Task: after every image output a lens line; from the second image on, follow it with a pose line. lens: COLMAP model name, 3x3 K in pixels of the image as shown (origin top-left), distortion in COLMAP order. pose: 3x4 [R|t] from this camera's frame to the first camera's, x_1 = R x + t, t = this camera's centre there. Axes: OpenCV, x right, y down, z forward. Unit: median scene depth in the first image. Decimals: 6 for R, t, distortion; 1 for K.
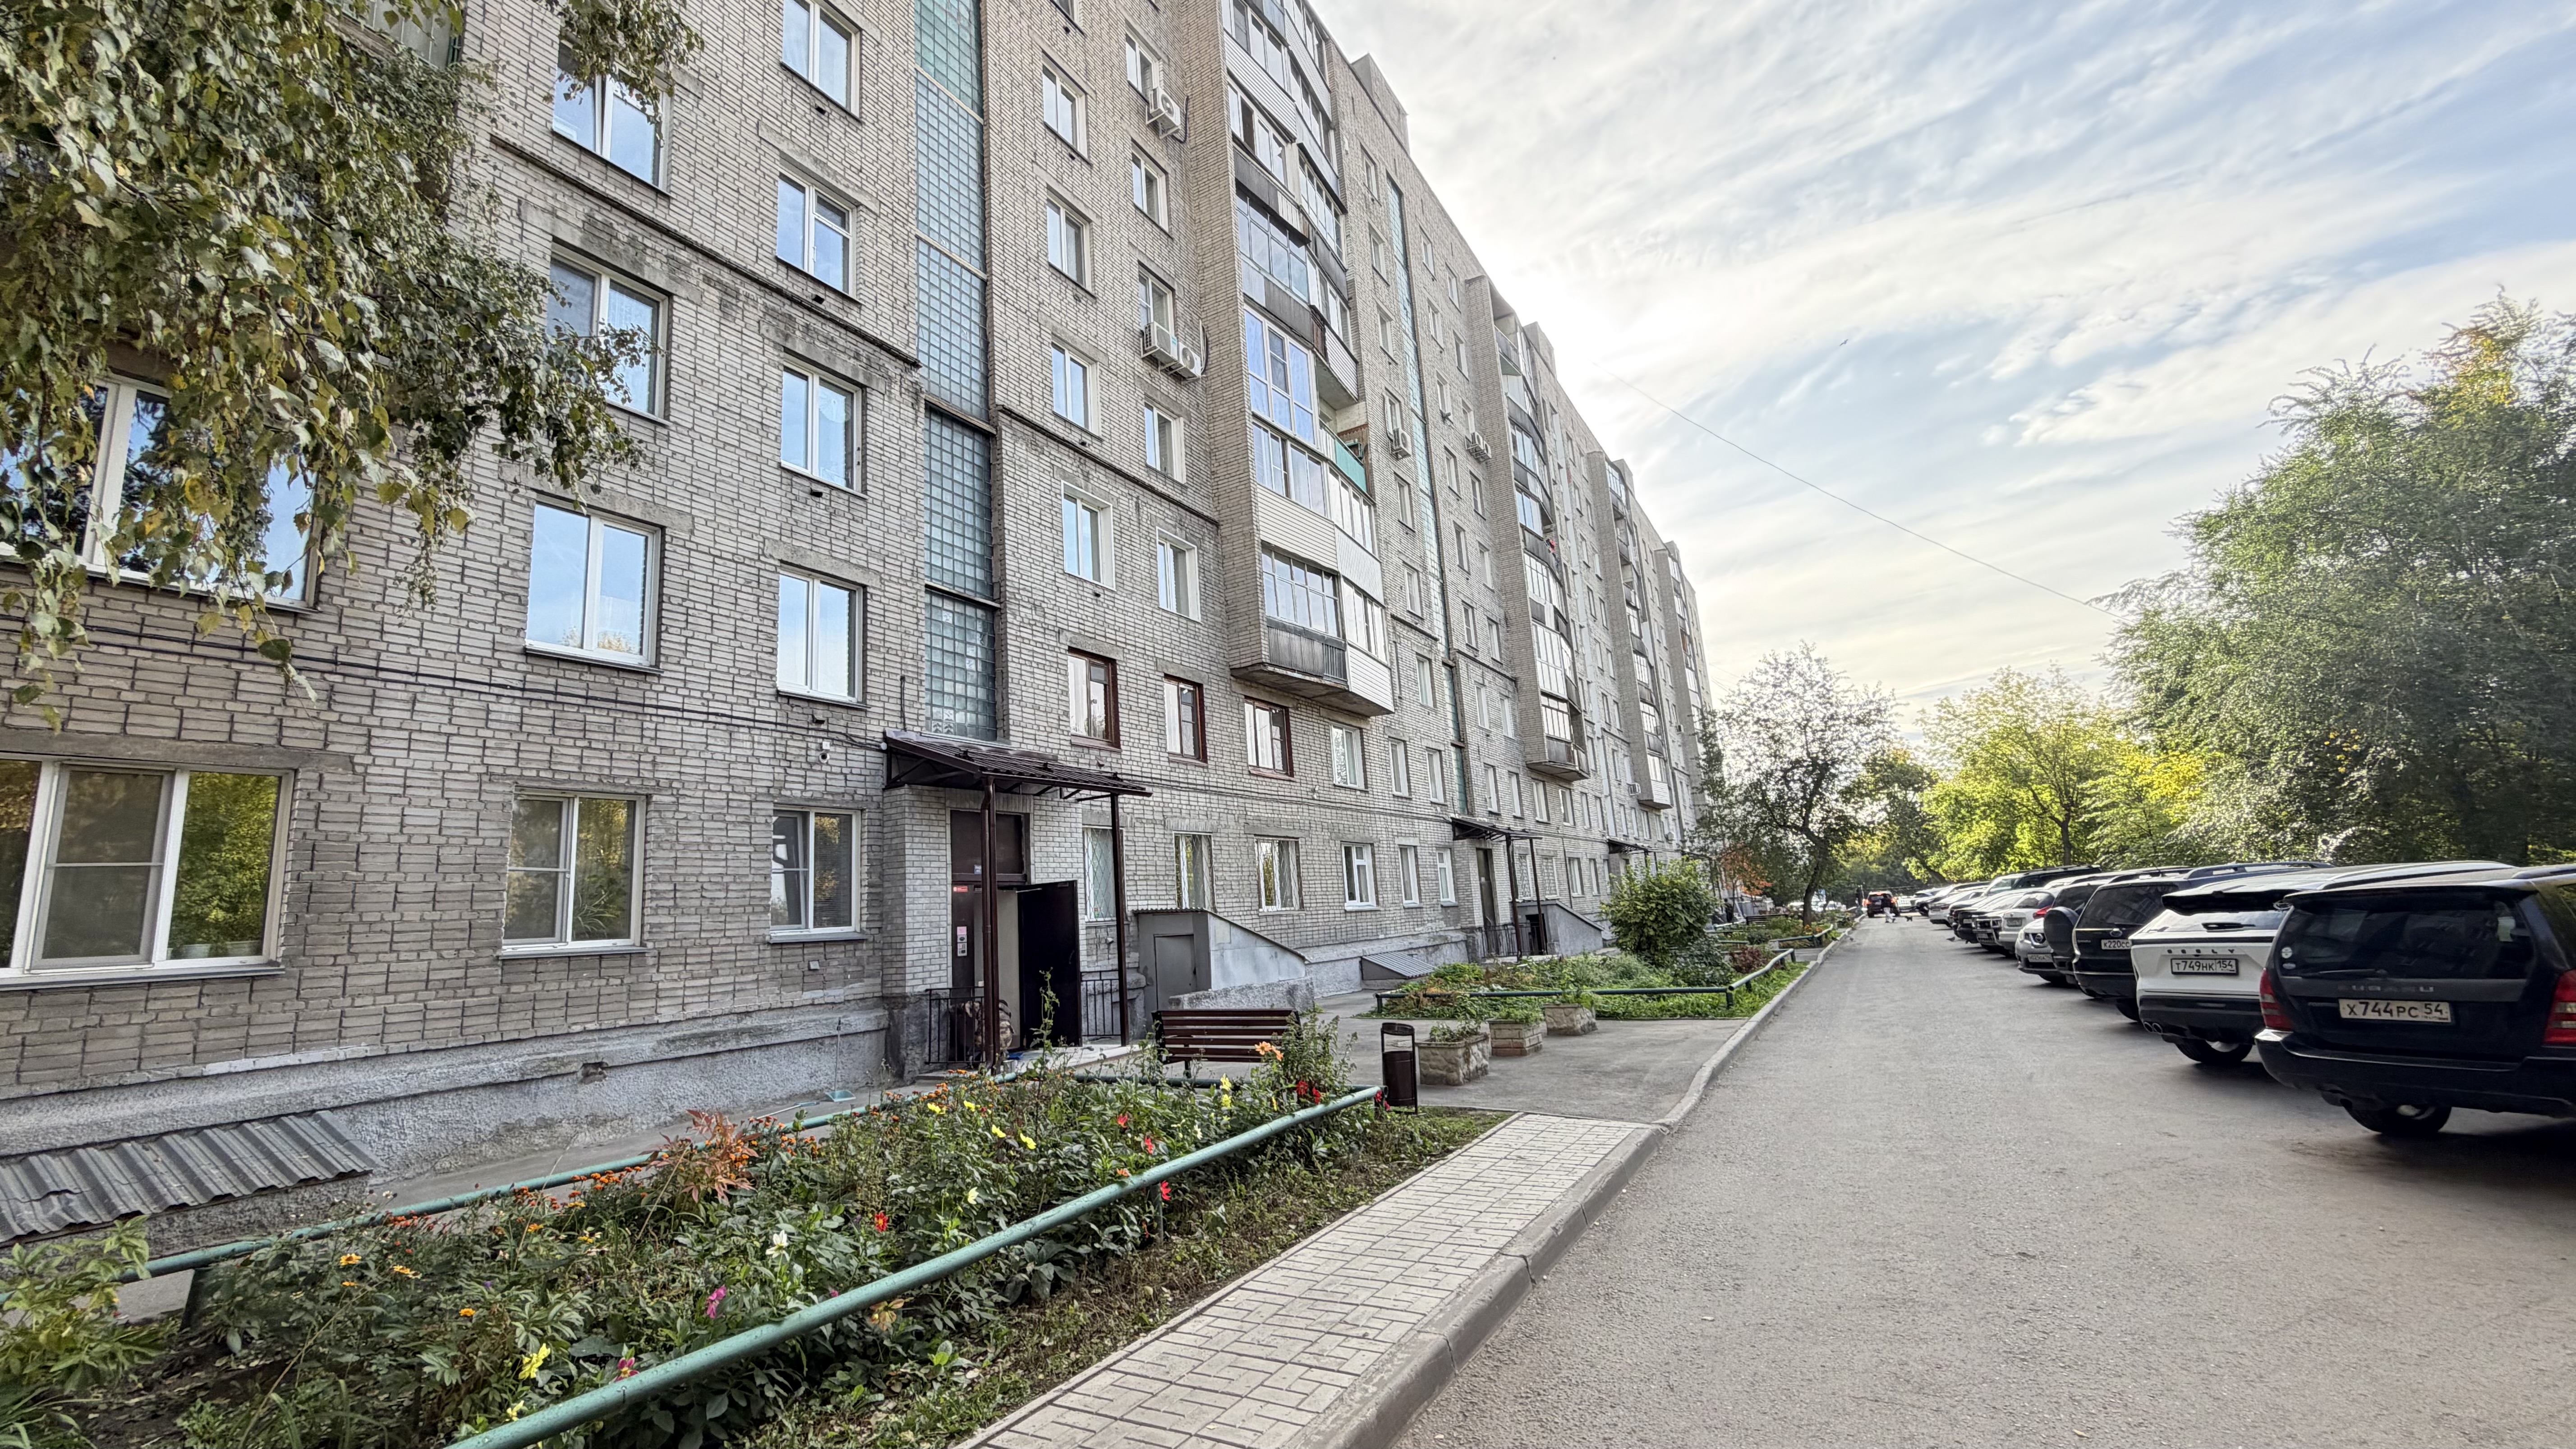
lens RADIAL K [[1022.8, 0, 1288.0], [0, 1022.8, 724.5], [0, 0, 1]] dist [-0.001163, -0.000076]
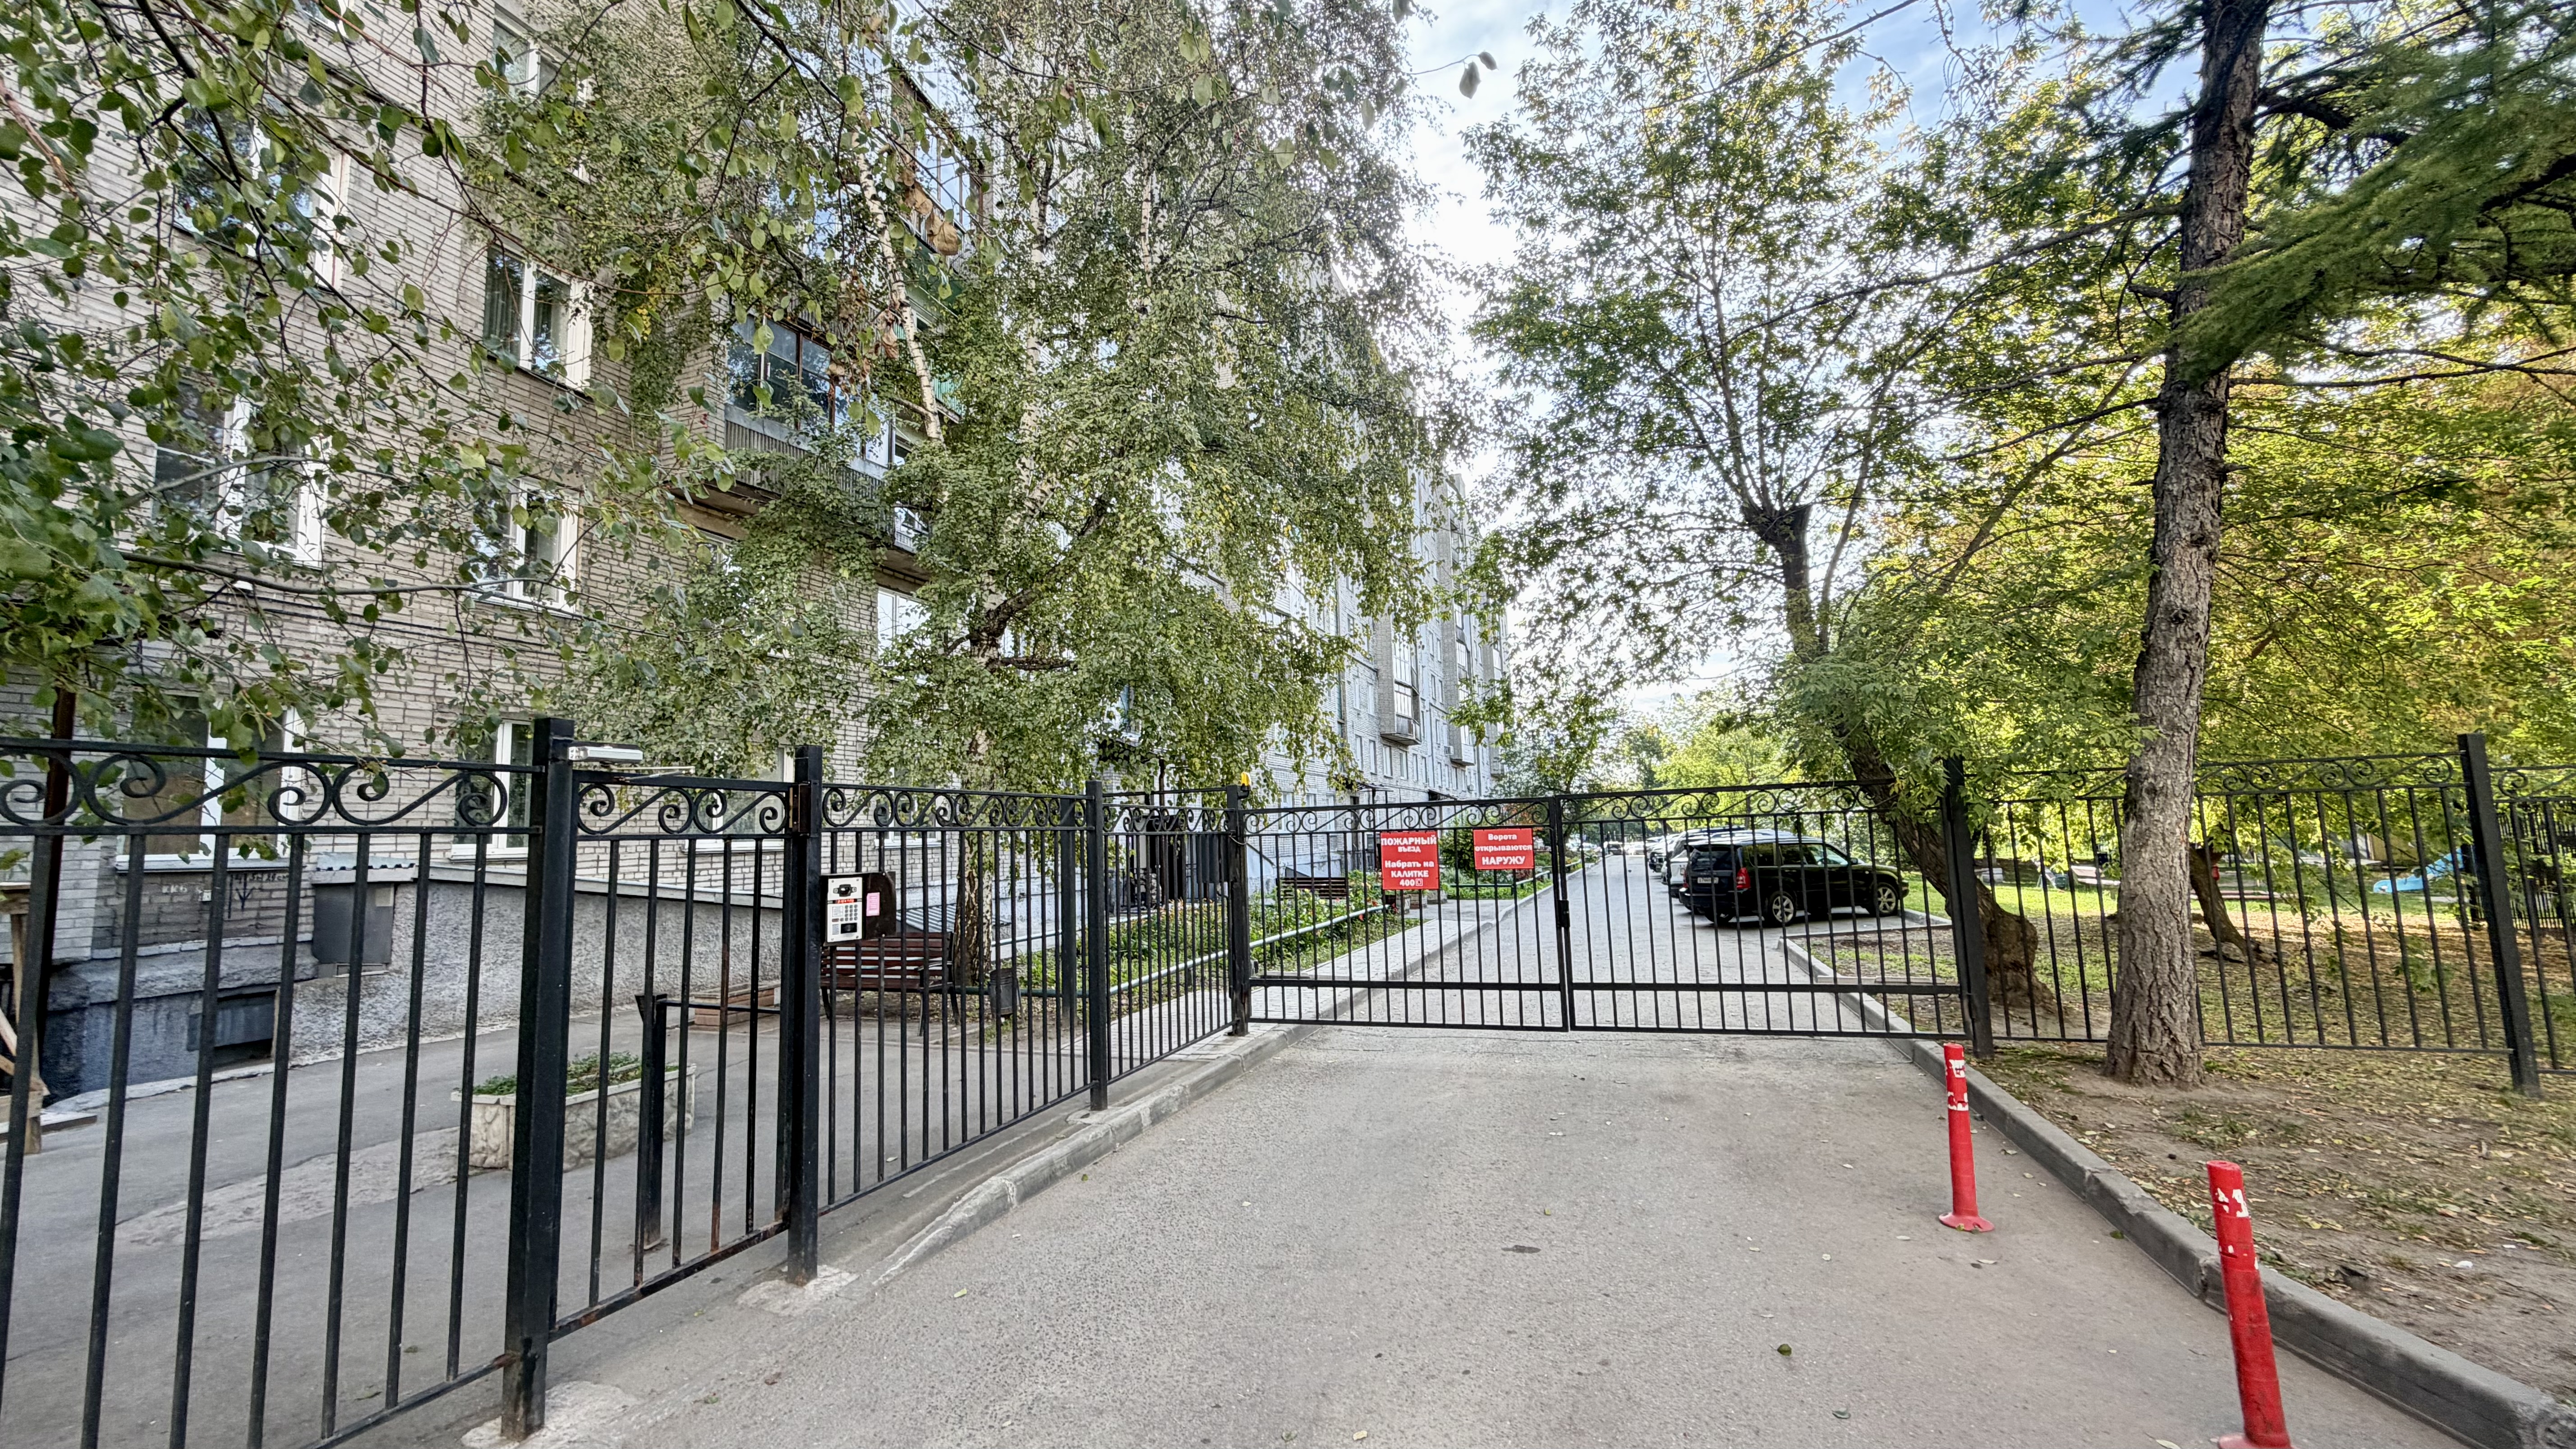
lens RADIAL K [[1050.7, 0, 1288.0], [0, 1050.7, 724.5], [0, 0, 1]] dist [0.000697, 0.000039]
pose [[0.979683, 0.055301, 0.192776, -0.133117], [-0.069108, 0.995447, 0.065649, -0.049277], [-0.188268, -0.077637, 0.979044, -0.283743]]
